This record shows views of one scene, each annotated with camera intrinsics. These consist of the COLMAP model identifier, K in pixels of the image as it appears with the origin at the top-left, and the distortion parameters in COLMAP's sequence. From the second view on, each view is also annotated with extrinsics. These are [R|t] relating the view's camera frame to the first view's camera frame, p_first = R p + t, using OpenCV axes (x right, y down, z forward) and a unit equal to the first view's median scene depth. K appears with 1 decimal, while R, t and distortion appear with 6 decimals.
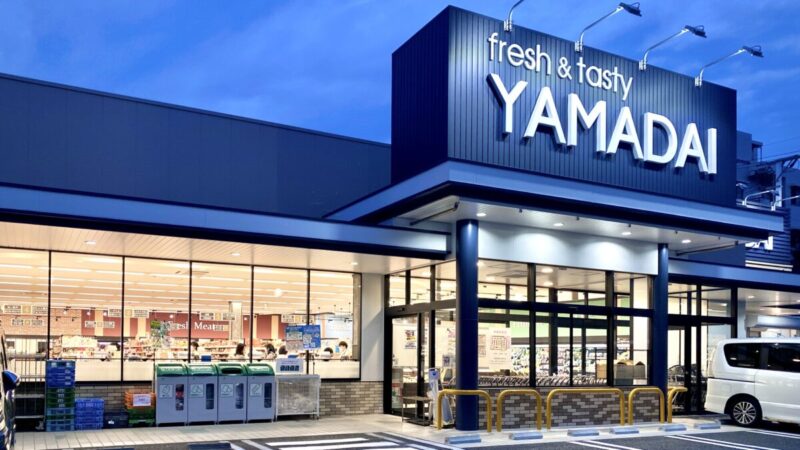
lens RADIAL K [[661.0, 0, 400.0], [0, 661.0, 225.0], [0, 0, 1]] dist [0.027450, -0.004093]
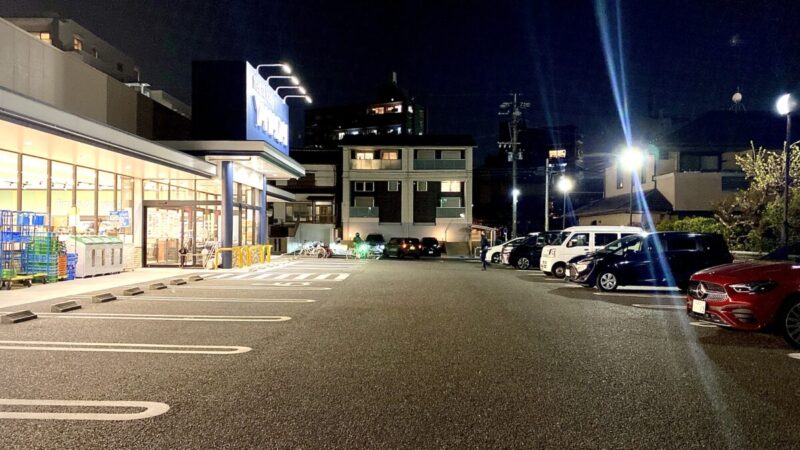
lens RADIAL K [[661.0, 0, 400.0], [0, 661.0, 225.0], [0, 0, 1]] dist [0.027450, -0.004093]
pose [[0.508231, 0.004780, 0.861207, -1.226336], [-0.160920, 0.982900, 0.089509, -0.060780], [-0.846053, -0.184077, 0.500310, -0.329546]]
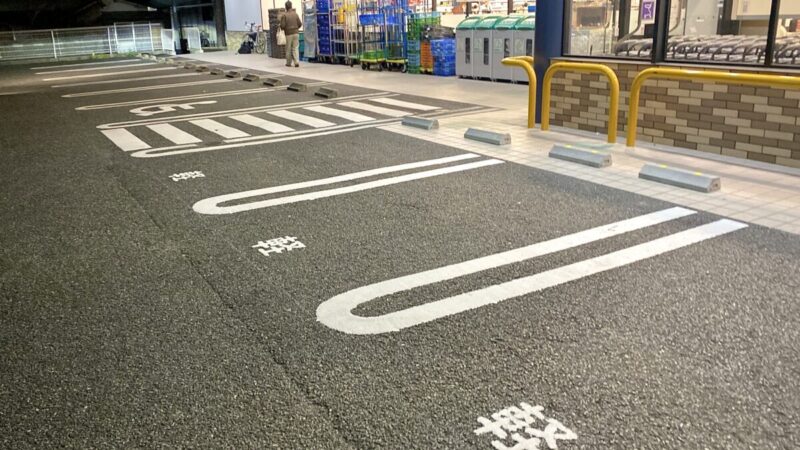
lens RADIAL K [[661.0, 0, 400.0], [0, 661.0, 225.0], [0, 0, 1]] dist [0.027450, -0.004093]
pose [[0.054221, 0.293614, -0.954385, 0.673613], [0.219335, 0.928945, 0.298249, 0.166738], [0.974142, -0.225502, -0.014032, 0.782890]]
